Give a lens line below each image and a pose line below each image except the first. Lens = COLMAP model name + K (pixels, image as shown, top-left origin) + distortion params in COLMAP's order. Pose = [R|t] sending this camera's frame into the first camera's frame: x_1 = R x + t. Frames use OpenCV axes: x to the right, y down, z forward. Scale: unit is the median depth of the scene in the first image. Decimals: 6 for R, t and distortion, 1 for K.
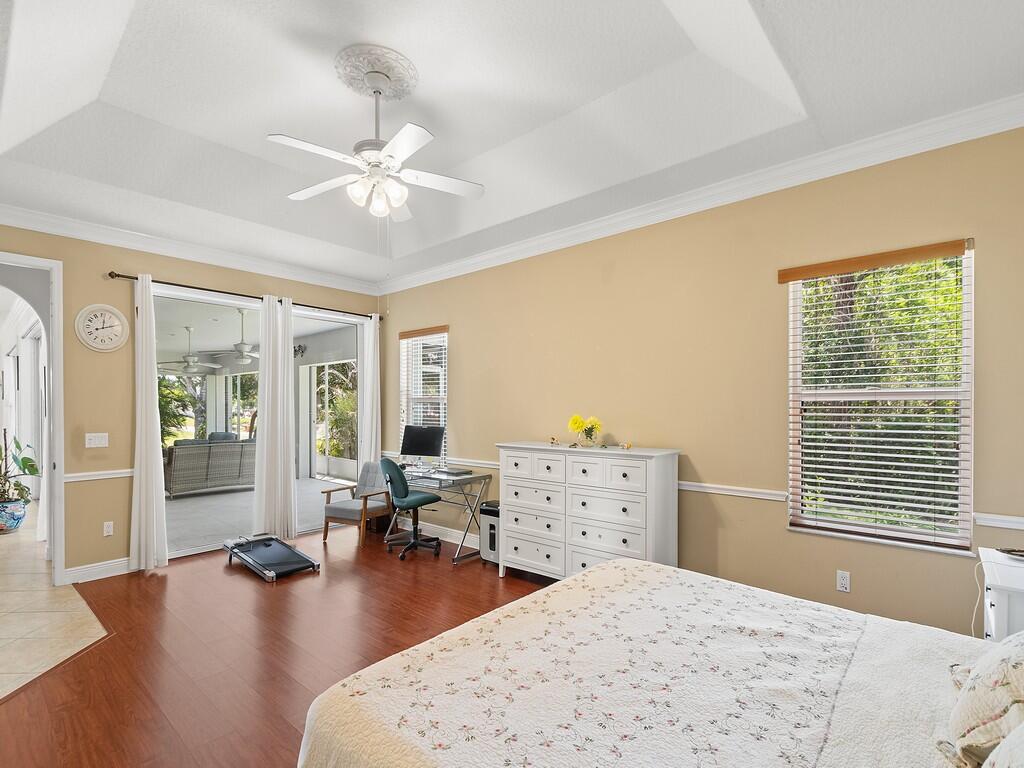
lens RADIAL K [[487.0, 0, 510.9], [0, 487.0, 402.3], [0, 0, 1]] dist [0.003515, 0.000119]
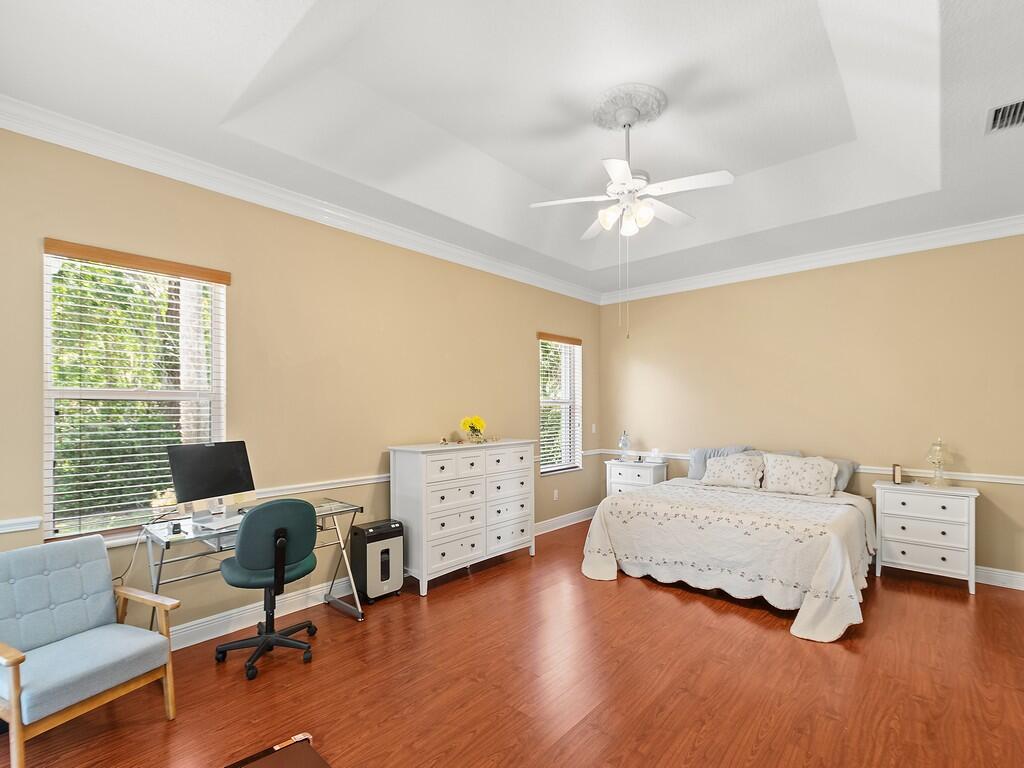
lens RADIAL K [[469.9, 0, 490.9], [0, 469.9, 403.5], [0, 0, 1]] dist [-0.001171, -0.000144]
pose [[0.041529, 0.015155, 0.999022, -0.897181], [-0.003714, 0.999880, -0.015014, 0.012507], [-0.999130, -0.003086, 0.041580, 0.839153]]
